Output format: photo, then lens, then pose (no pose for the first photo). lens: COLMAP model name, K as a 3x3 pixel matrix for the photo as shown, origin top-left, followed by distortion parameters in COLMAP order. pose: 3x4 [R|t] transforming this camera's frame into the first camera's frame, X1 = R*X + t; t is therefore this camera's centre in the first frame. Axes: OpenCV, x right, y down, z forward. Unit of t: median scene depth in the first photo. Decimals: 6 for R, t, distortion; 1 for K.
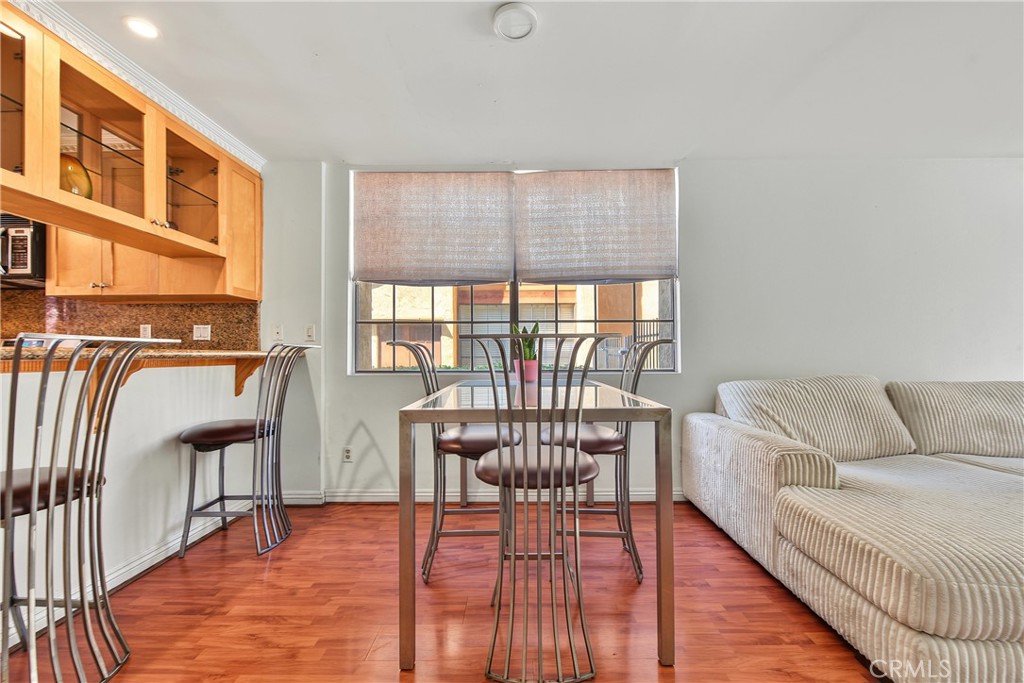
lens RADIAL K [[419.2, 0, 519.0], [0, 419.2, 351.7], [0, 0, 1]] dist [-0.001446, -0.000657]
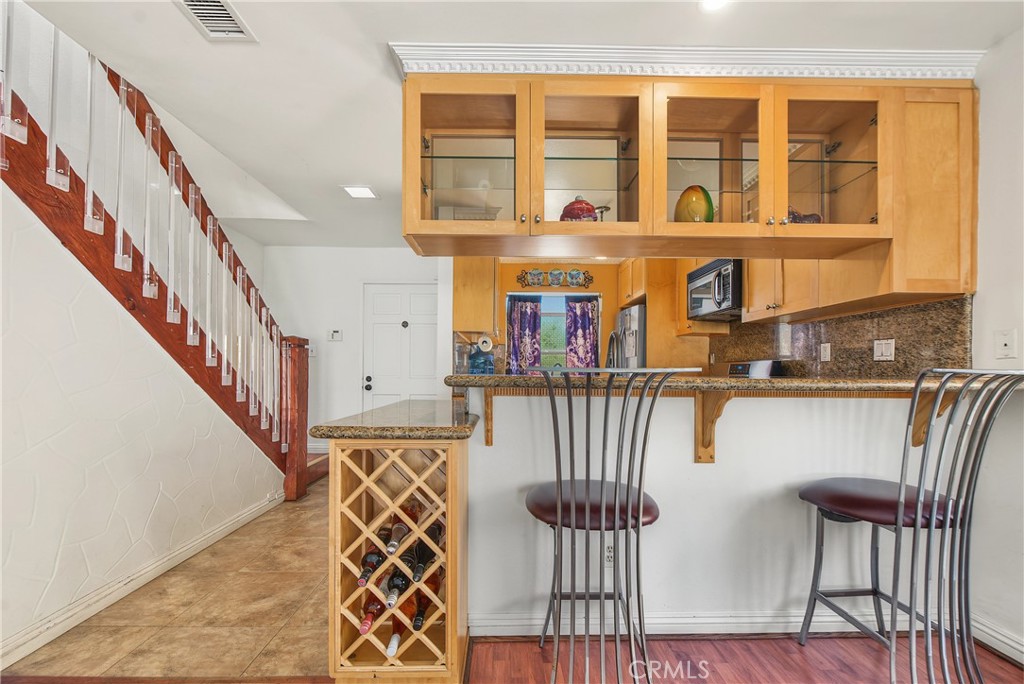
lens RADIAL K [[428.4, 0, 501.3], [0, 428.4, 370.0], [0, 0, 1]] dist [-0.003327, -0.001006]
pose [[0.013053, 0.003351, -0.999909, -0.022975], [0.000182, 0.999994, 0.003354, -0.015787], [0.999915, -0.000226, 0.013052, 0.364426]]
